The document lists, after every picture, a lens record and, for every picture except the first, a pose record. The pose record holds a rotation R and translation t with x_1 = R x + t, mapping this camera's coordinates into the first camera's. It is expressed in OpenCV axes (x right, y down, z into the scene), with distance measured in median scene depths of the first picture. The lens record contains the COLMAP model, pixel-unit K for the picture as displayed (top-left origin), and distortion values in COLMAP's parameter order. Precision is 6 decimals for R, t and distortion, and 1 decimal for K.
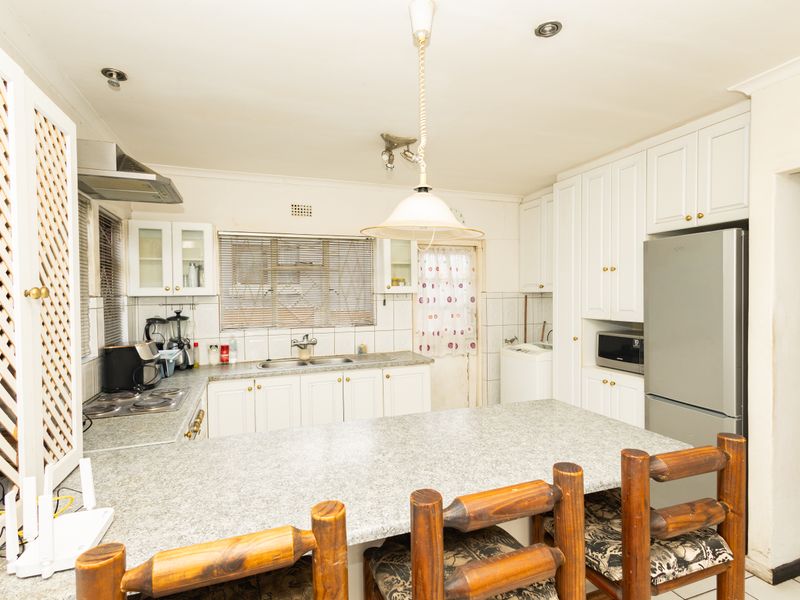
lens RADIAL K [[414.2, 0, 398.3], [0, 414.2, 300.5], [0, 0, 1]] dist [0.003541, 0.000145]
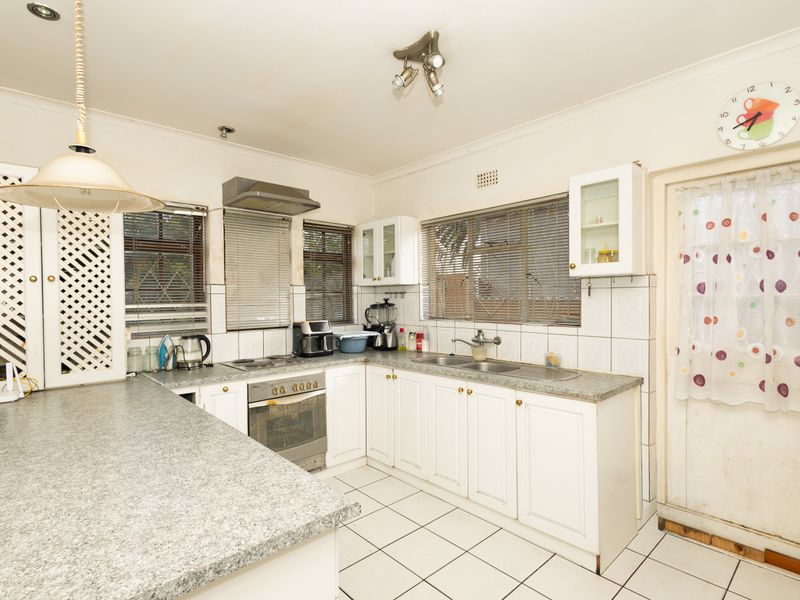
lens RADIAL K [[414.5, 0, 394.6], [0, 414.5, 302.9], [0, 0, 1]] dist [0.005689, 0.000182]
pose [[0.378048, 0.021433, -0.925538, 0.501974], [-0.007195, 0.999770, 0.020214, 0.013467], [0.925758, -0.000983, 0.378115, 0.565526]]
